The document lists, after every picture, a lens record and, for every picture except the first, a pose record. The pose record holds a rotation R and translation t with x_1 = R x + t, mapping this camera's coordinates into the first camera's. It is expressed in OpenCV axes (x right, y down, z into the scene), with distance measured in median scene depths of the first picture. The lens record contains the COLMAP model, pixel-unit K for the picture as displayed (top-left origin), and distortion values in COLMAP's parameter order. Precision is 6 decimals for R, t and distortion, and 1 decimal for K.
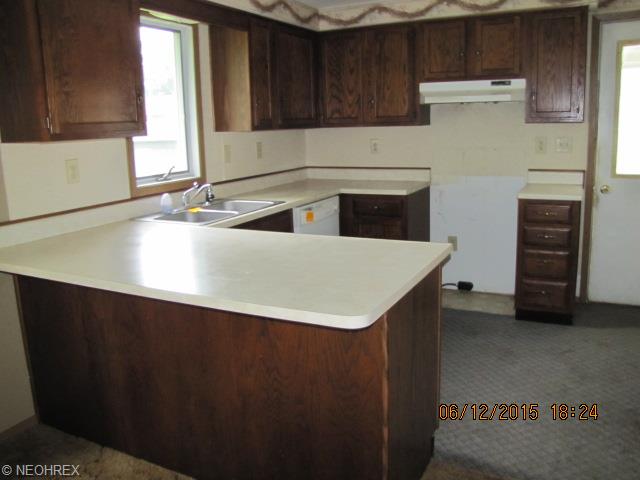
lens RADIAL K [[568.8, 0, 320.0], [0, 568.8, 240.0], [0, 0, 1]] dist [-0.109833, -0.002949]
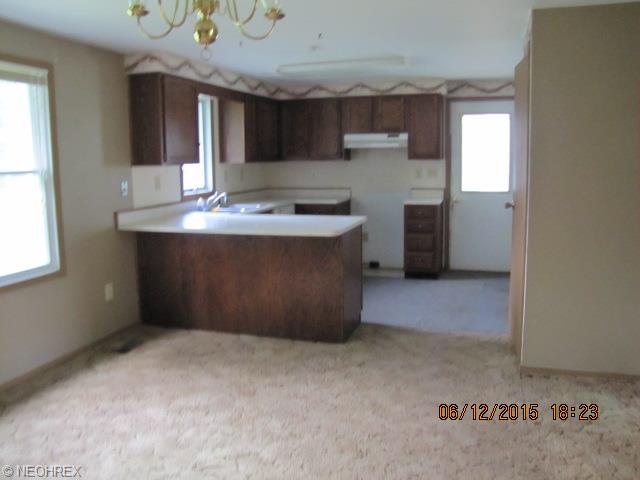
lens RADIAL K [[568.8, 0, 320.0], [0, 568.8, 240.0], [0, 0, 1]] dist [-0.109833, -0.002949]
pose [[0.987495, -0.005737, 0.157549, -0.160851], [0.014773, 0.998308, -0.056239, 0.121657], [-0.156960, 0.057863, 0.985908, -0.620403]]
